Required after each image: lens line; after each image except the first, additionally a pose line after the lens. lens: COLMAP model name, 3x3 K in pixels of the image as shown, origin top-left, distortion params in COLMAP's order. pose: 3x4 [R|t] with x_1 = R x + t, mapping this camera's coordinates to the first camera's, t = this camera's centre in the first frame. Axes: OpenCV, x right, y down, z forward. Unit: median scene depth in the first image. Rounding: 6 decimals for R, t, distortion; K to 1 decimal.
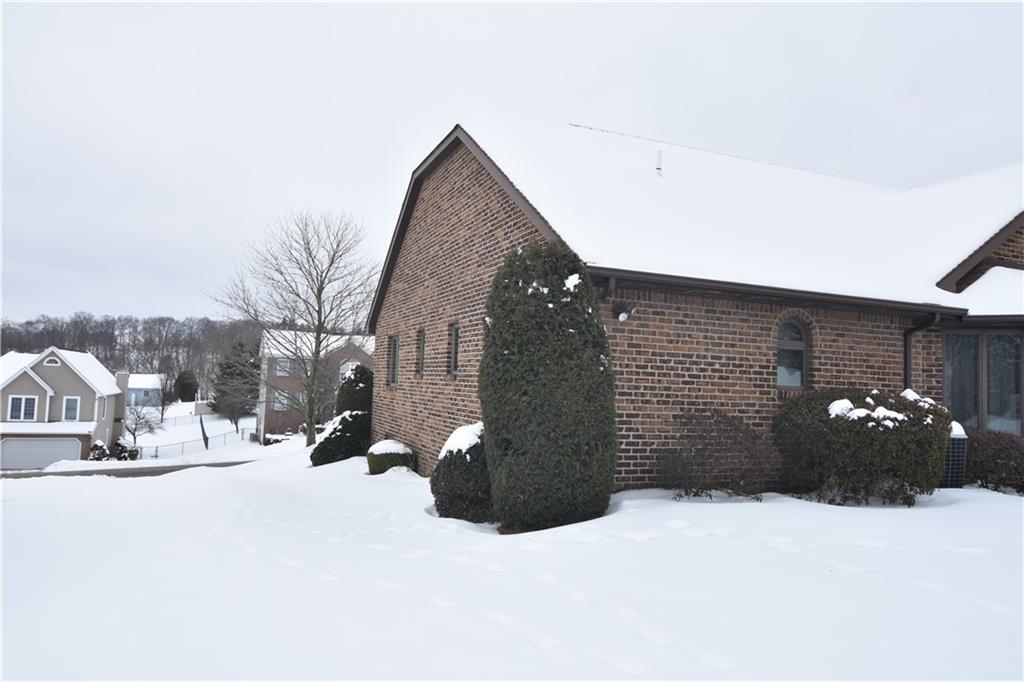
lens RADIAL K [[692.9, 0, 511.6], [0, 692.9, 340.7], [0, 0, 1]] dist [0.000802, -0.003266]
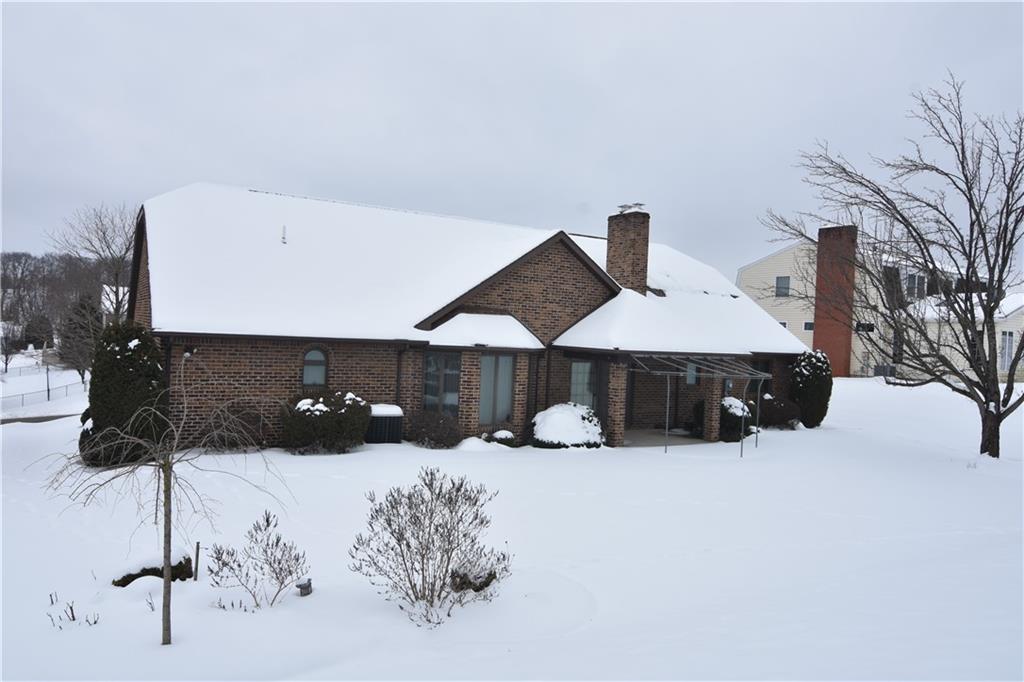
lens RADIAL K [[692.9, 0, 512.8], [0, 692.9, 342.4], [0, 0, 1]] dist [0.000802, -0.003266]
pose [[0.988949, 0.005049, 0.148173, 0.600011], [-0.017701, 0.996292, 0.084193, -0.191137], [-0.147198, -0.085885, 0.985371, -0.748896]]
